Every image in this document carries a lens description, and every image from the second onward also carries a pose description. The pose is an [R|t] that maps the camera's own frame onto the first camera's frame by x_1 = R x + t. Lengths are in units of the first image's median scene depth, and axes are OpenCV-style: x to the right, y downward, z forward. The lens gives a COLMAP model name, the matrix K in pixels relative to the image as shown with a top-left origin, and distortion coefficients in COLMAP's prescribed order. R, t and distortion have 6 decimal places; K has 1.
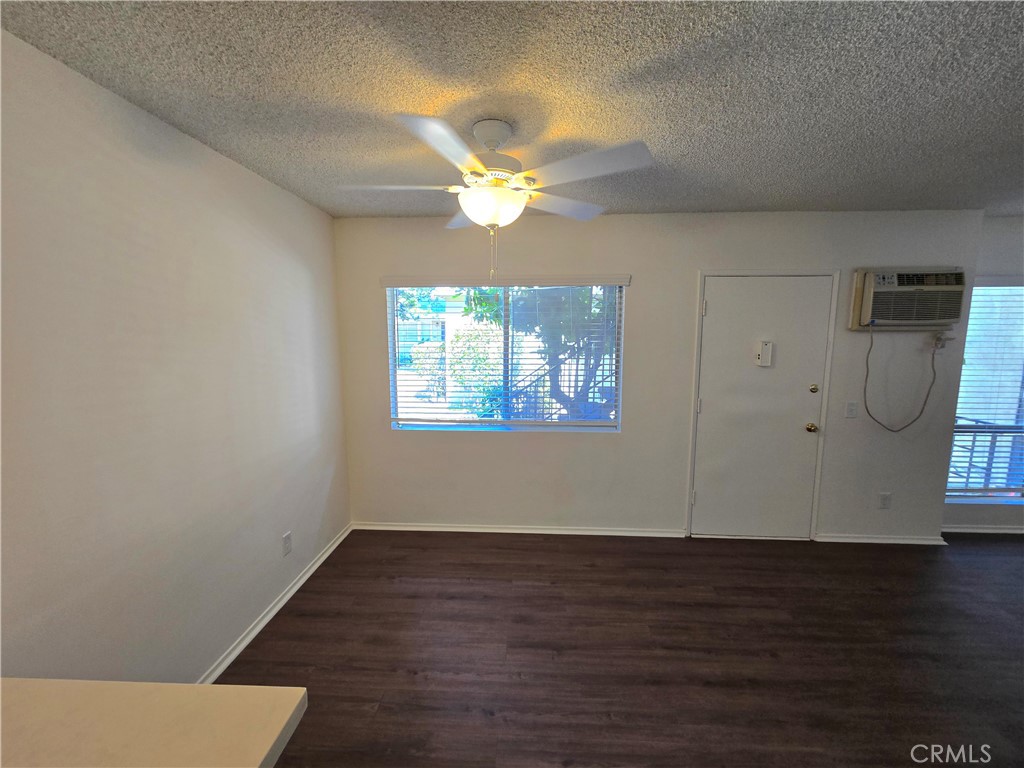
lens RADIAL K [[421.6, 0, 509.7], [0, 421.6, 385.9], [0, 0, 1]] dist [-0.002429, -0.000308]
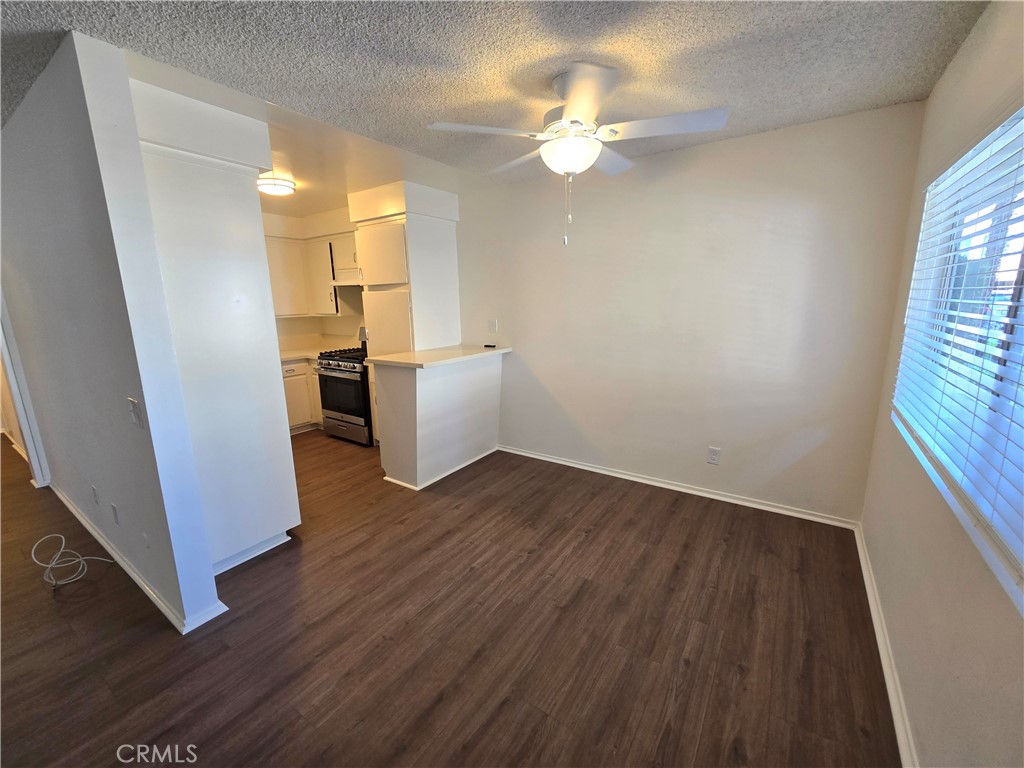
lens RADIAL K [[421.6, 0, 509.7], [0, 421.6, 385.9], [0, 0, 1]] dist [-0.002429, -0.000308]
pose [[-0.521640, 0.185674, -0.832716, 0.788248], [-0.086664, 0.959451, 0.268222, -0.092623], [0.848753, 0.212082, -0.484397, 1.123014]]
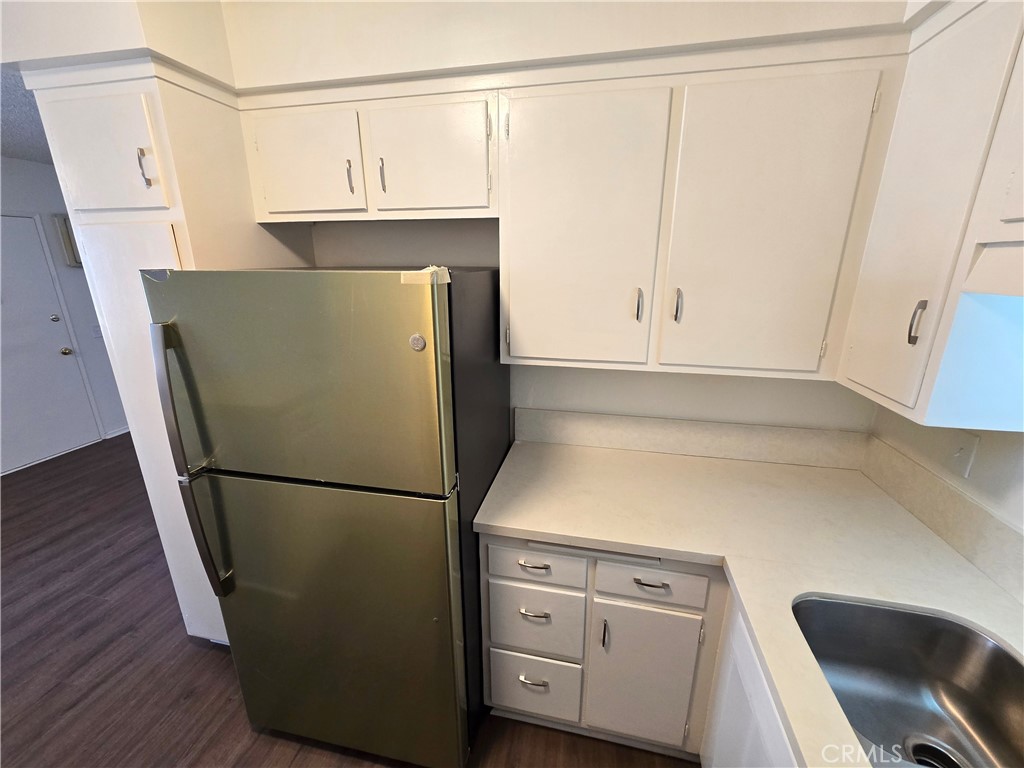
lens RADIAL K [[421.6, 0, 509.7], [0, 421.6, 385.9], [0, 0, 1]] dist [-0.002429, -0.000308]
pose [[0.163661, -0.282438, 0.945222, -0.296742], [0.121938, 0.956585, 0.264720, 0.041312], [-0.978952, 0.071934, 0.190996, -0.581157]]
